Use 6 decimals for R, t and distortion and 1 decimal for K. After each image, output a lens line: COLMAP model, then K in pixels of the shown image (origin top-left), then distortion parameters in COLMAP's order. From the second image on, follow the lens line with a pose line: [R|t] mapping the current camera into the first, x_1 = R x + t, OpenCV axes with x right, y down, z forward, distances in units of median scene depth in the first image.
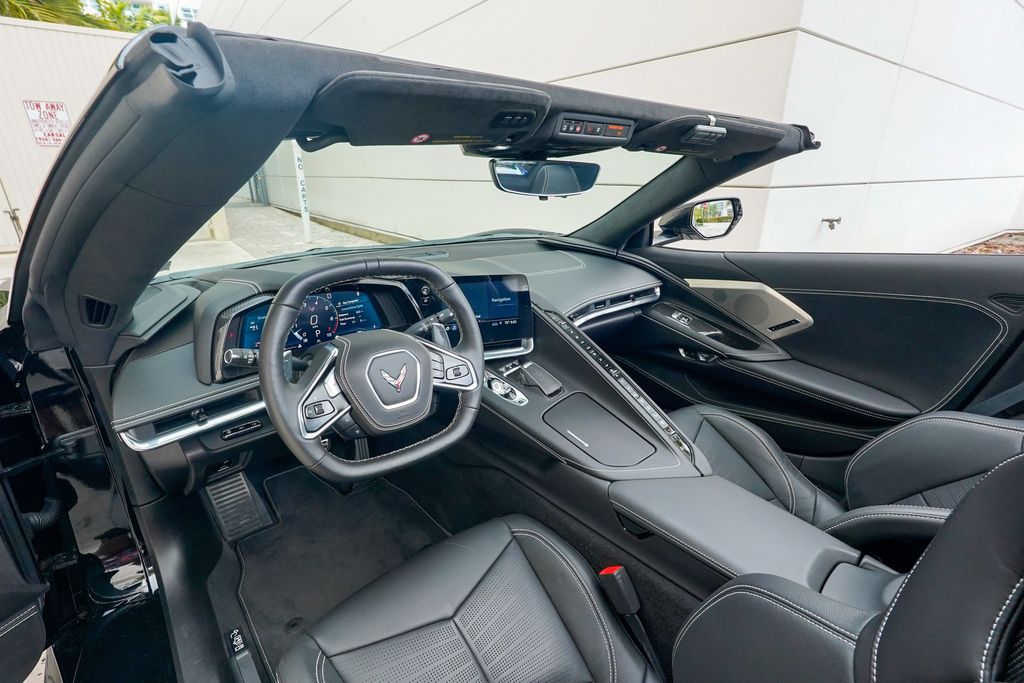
lens RADIAL K [[470.2, 0, 510.9], [0, 470.2, 348.1], [0, 0, 1]] dist [-0.019311, 0.010194]
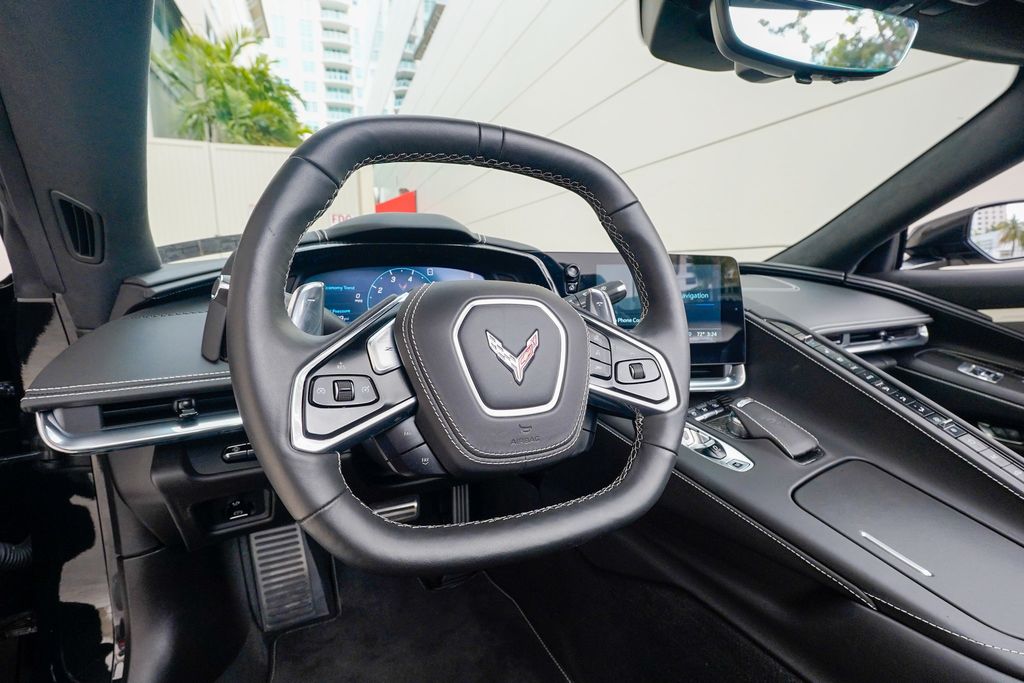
lens RADIAL K [[470.2, 0, 510.9], [0, 470.2, 348.1], [0, 0, 1]] dist [-0.019311, 0.010194]
pose [[0.963251, 0.040522, -0.265527, -0.081607], [-0.091331, 0.979065, -0.181907, 0.093609], [0.252597, 0.199473, 0.946787, 0.361752]]
